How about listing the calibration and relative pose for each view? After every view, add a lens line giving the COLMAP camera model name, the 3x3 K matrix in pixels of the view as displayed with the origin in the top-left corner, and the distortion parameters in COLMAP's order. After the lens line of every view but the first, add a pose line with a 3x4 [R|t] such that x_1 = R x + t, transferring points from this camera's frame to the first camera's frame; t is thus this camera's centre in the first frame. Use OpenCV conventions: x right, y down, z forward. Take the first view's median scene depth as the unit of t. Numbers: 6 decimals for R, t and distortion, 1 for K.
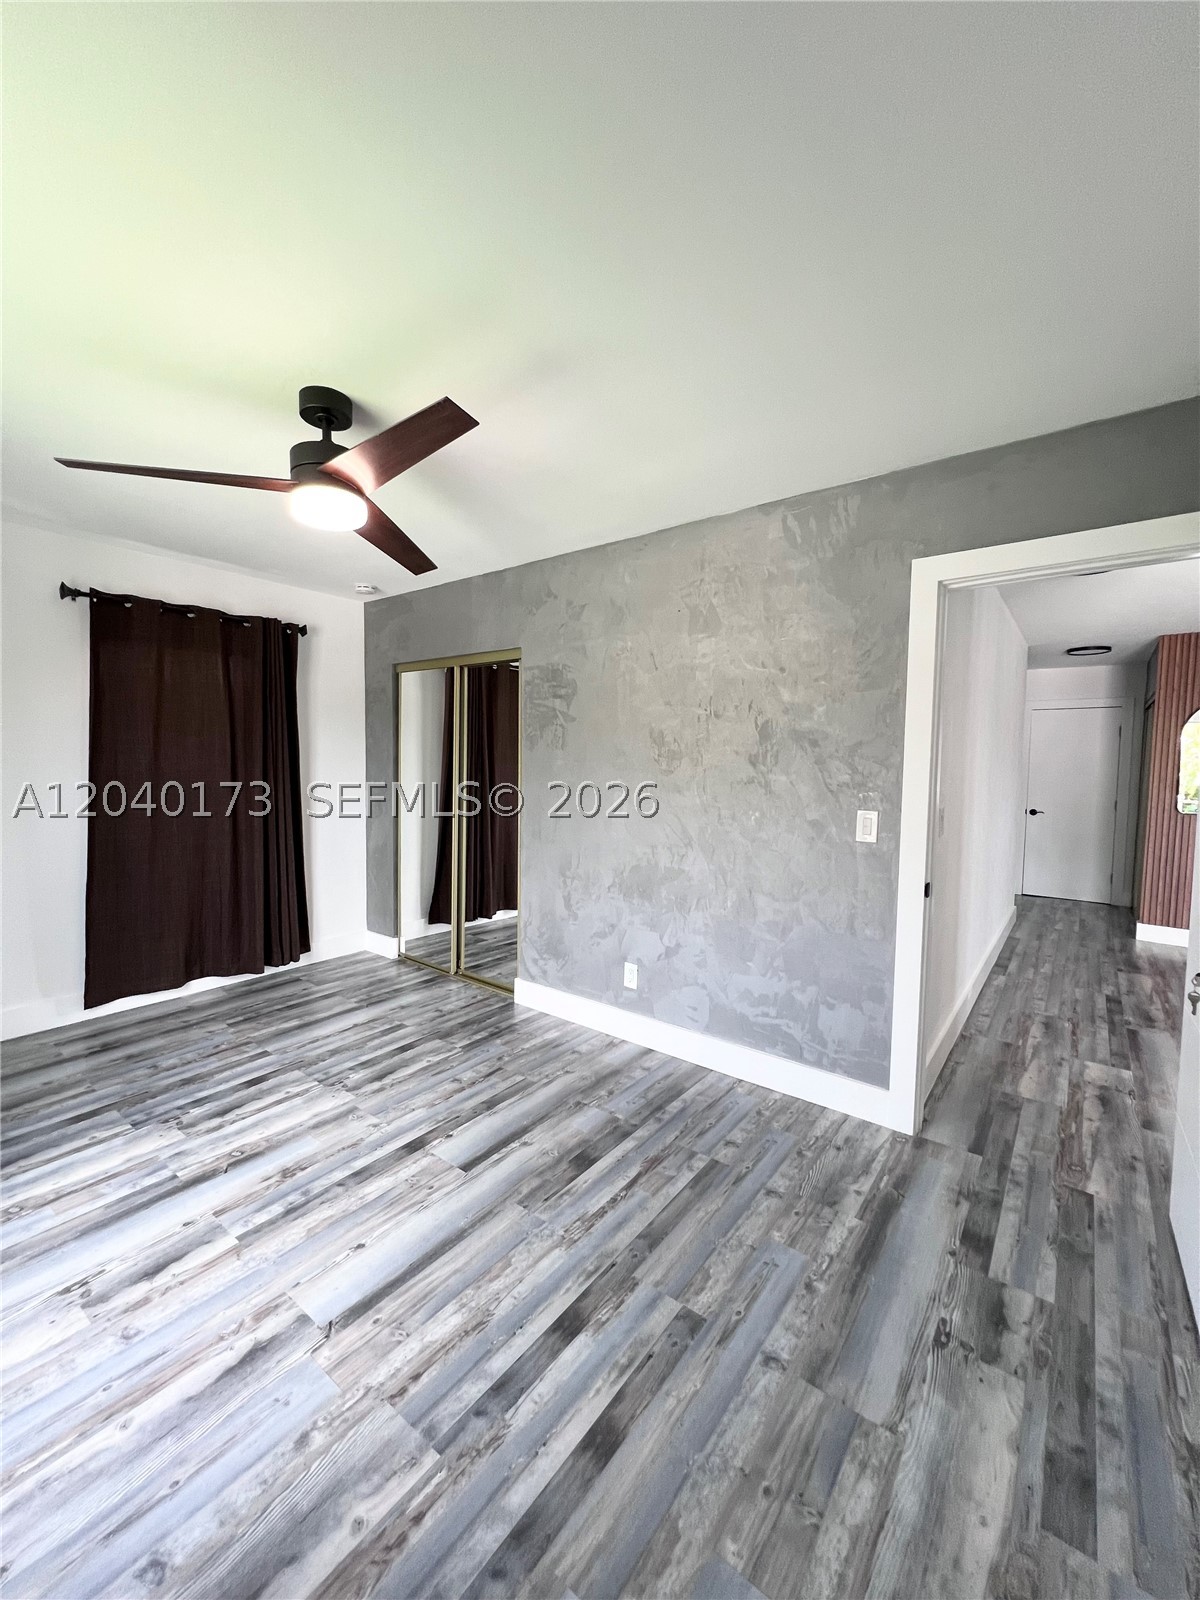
lens RADIAL K [[640.2, 0, 597.6], [0, 640.2, 802.1], [0, 0, 1]] dist [-0.003276, 0.001492]
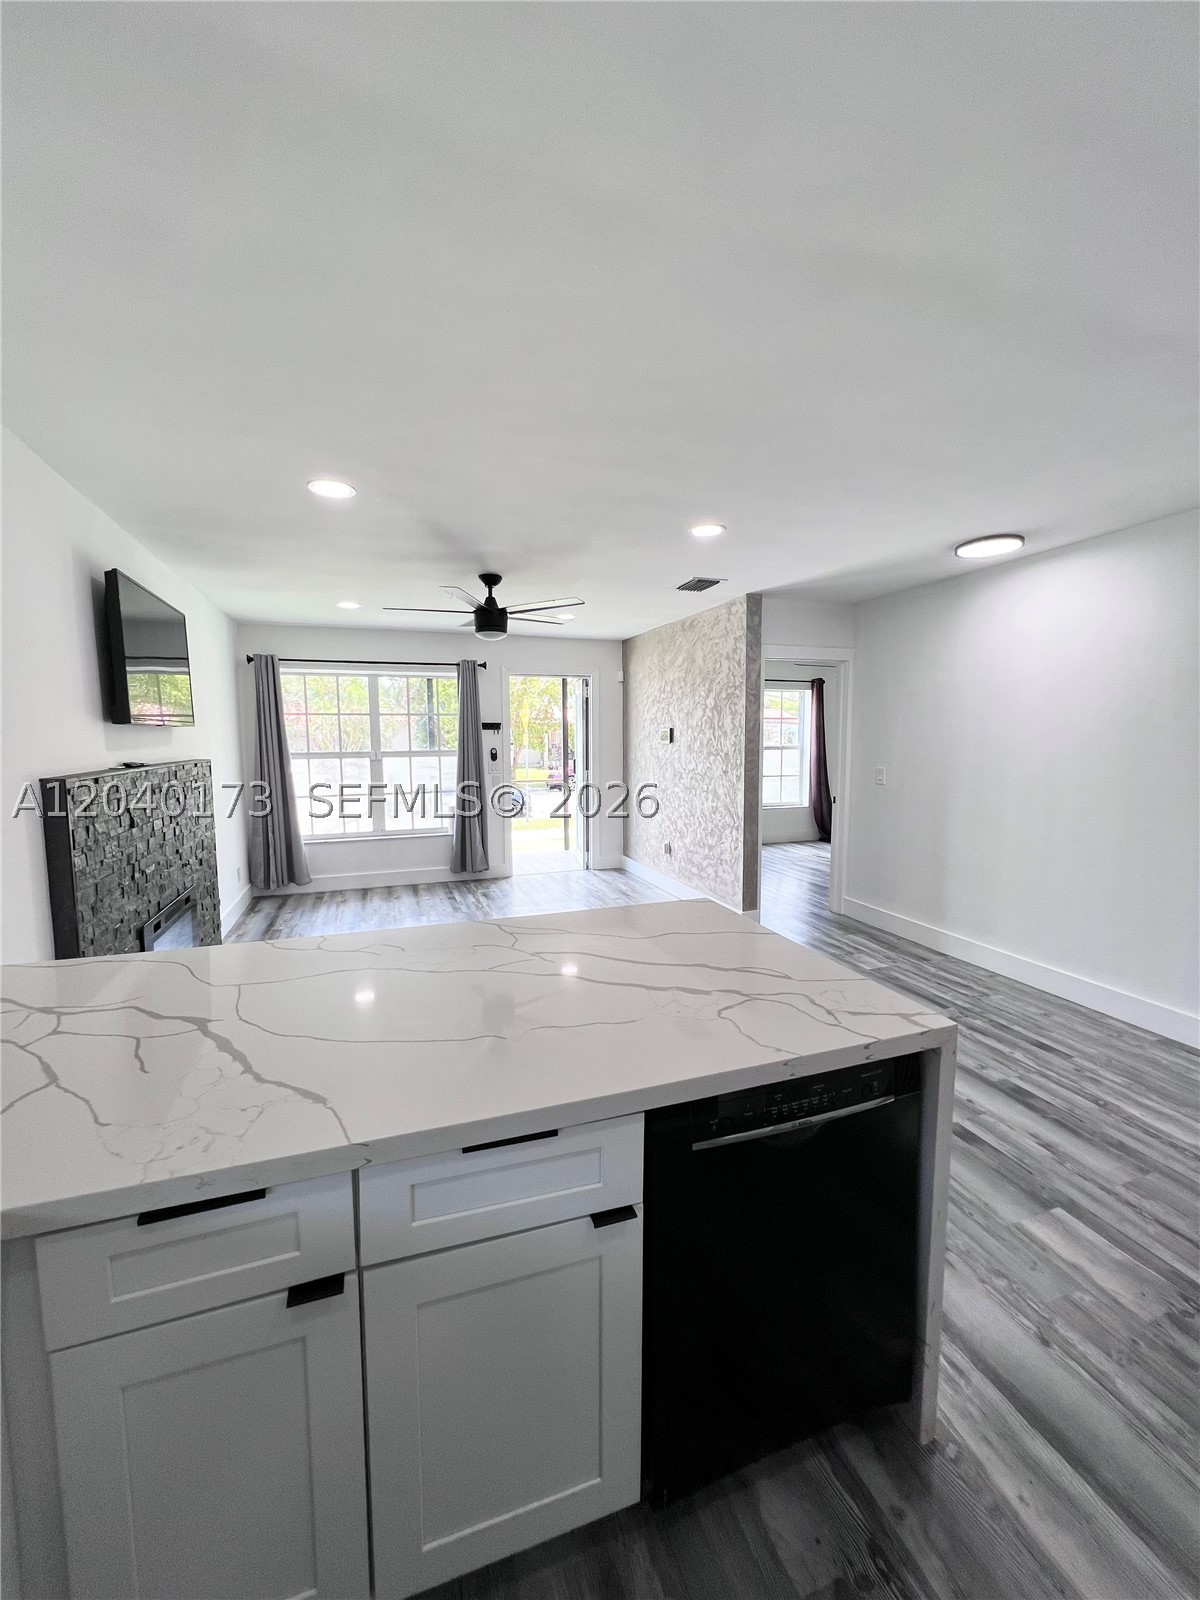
lens RADIAL K [[640.2, 0, 596.1], [0, 640.2, 799.0], [0, 0, 1]] dist [-0.003276, 0.001492]
pose [[-0.548353, 0.072709, -0.833080, 1.924212], [-0.051892, 0.991335, 0.120678, -0.061409], [0.834635, 0.109404, -0.539828, 1.031760]]
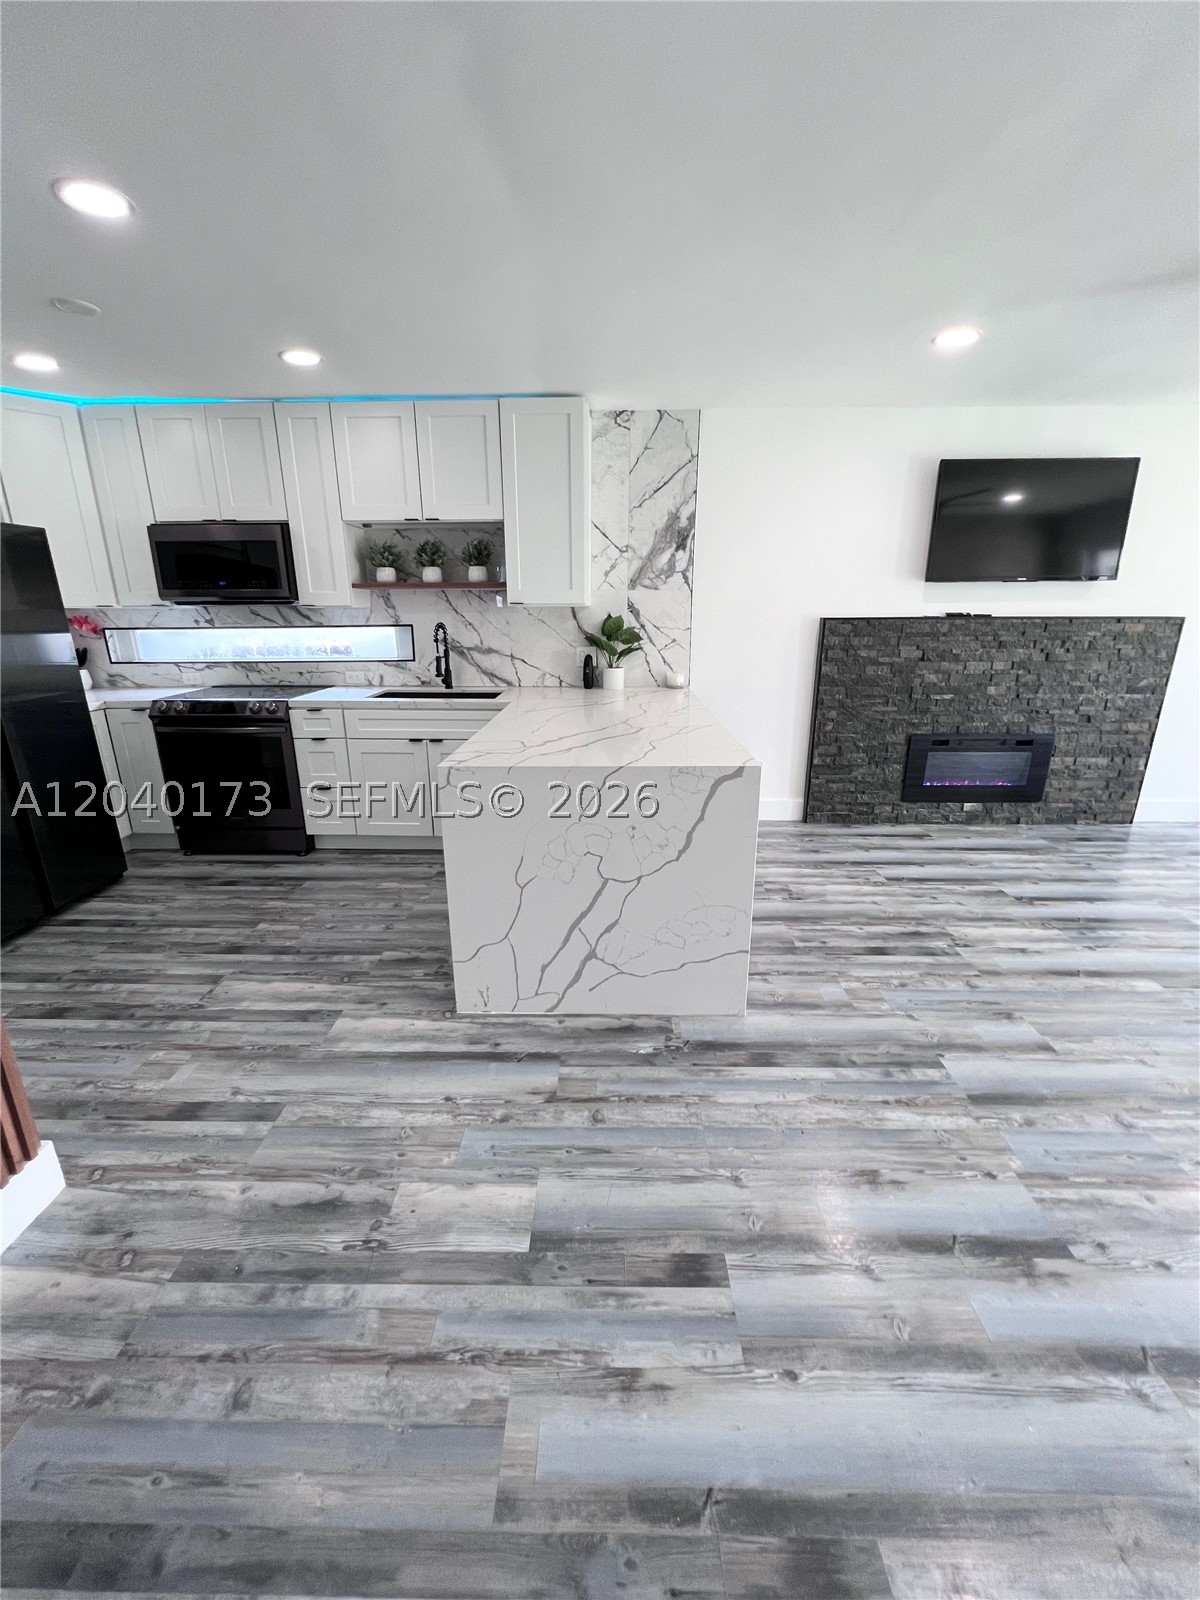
lens RADIAL K [[640.2, 0, 599.2], [0, 640.2, 799.1], [0, 0, 1]] dist [-0.003276, 0.001492]
pose [[-0.593566, -0.236464, 0.769262, 0.965869], [0.045674, 0.944421, 0.325549, -0.058206], [-0.803488, 0.228370, -0.549776, 1.233072]]
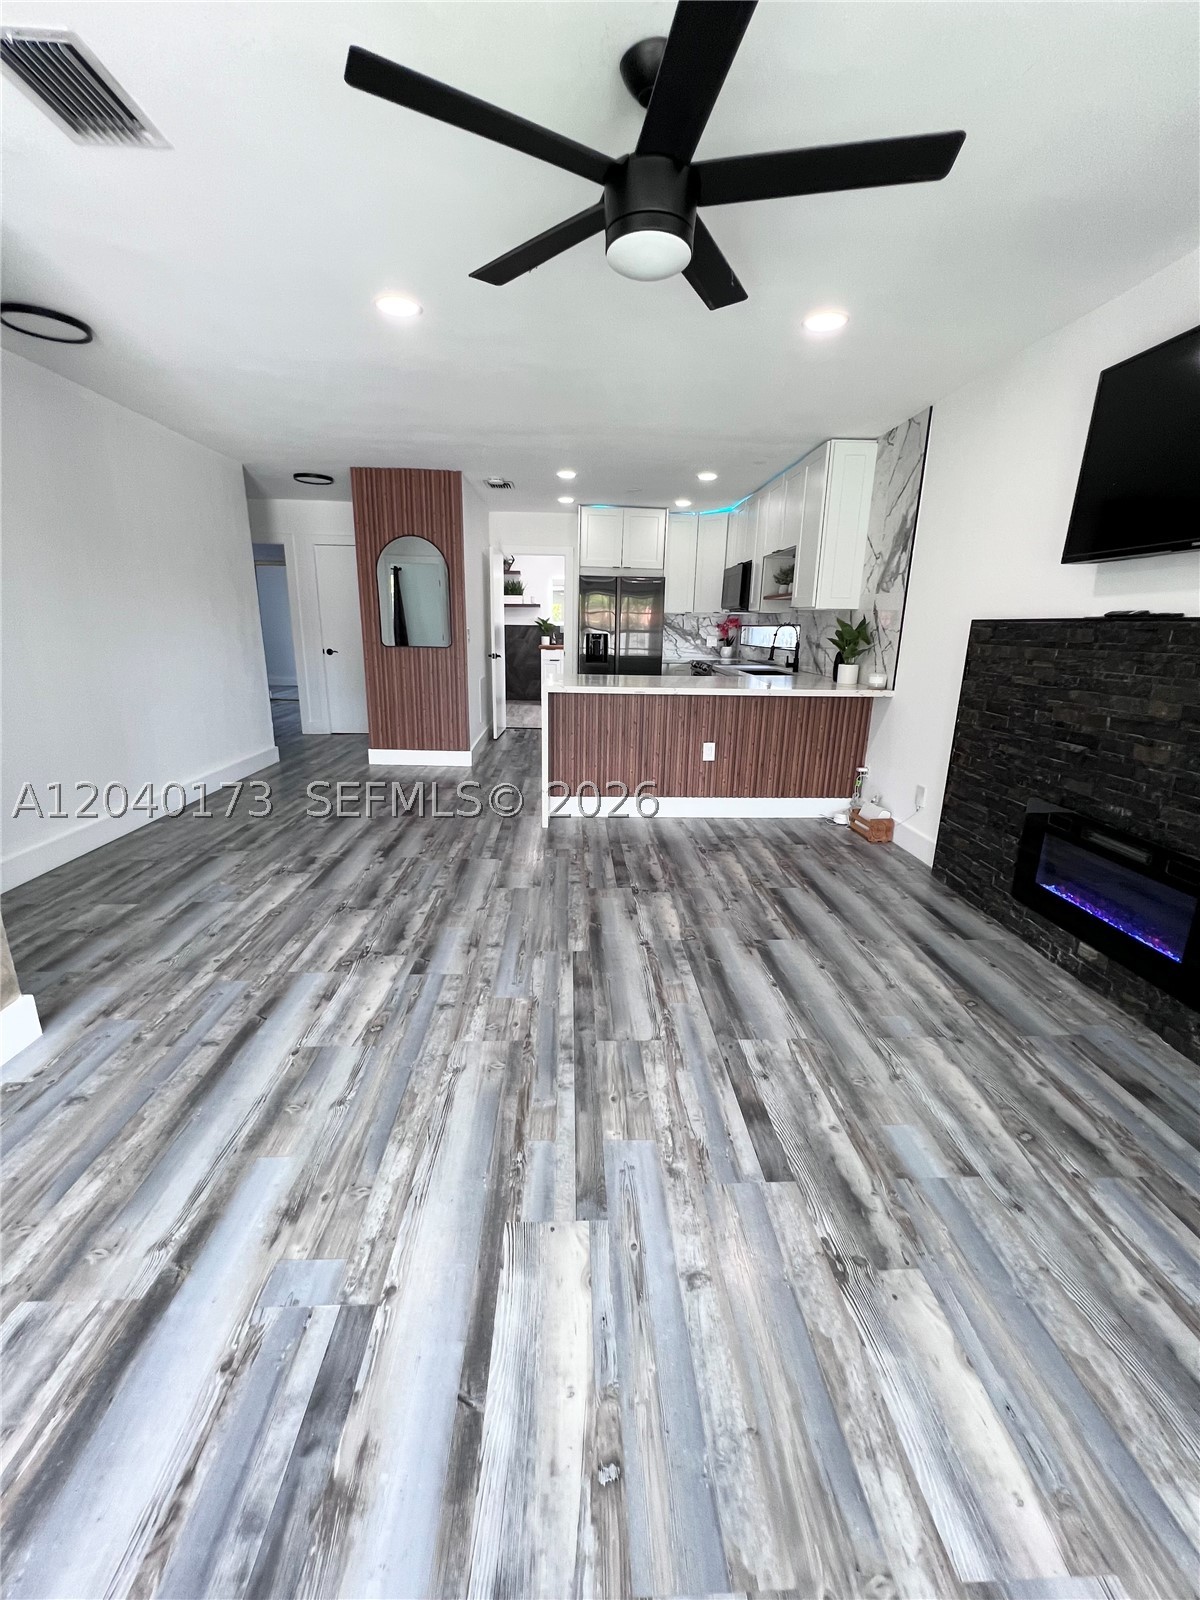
lens RADIAL K [[640.2, 0, 599.2], [0, 640.2, 799.1], [0, 0, 1]] dist [-0.003276, 0.001492]
pose [[0.764312, -0.170615, 0.621866, 0.675846], [0.030983, 0.972966, 0.228863, 0.048616], [-0.644101, -0.155655, 0.748936, -0.153810]]
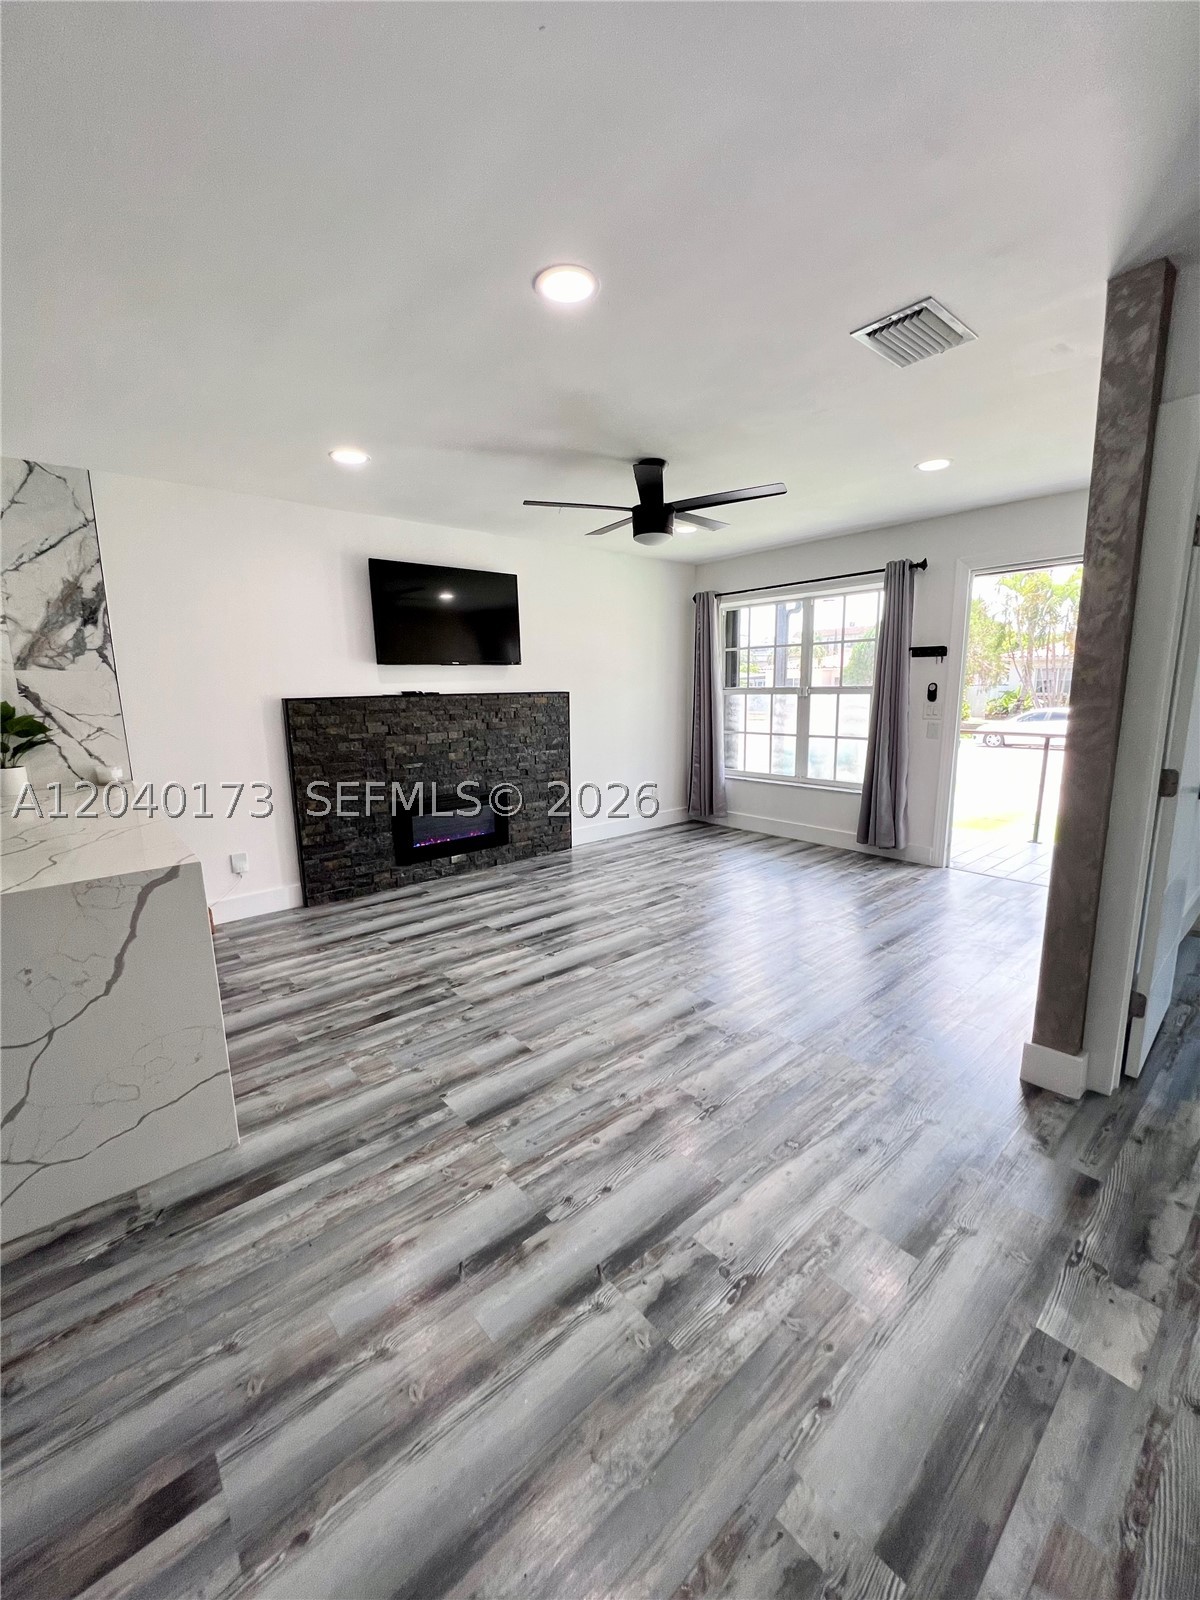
lens RADIAL K [[640.2, 0, 598.6], [0, 640.2, 798.8], [0, 0, 1]] dist [-0.003276, 0.001492]
pose [[-0.978477, -0.032449, 0.203790, 0.906870], [0.017147, 0.971360, 0.236995, -0.059861], [-0.205644, 0.235388, -0.949896, 1.208550]]
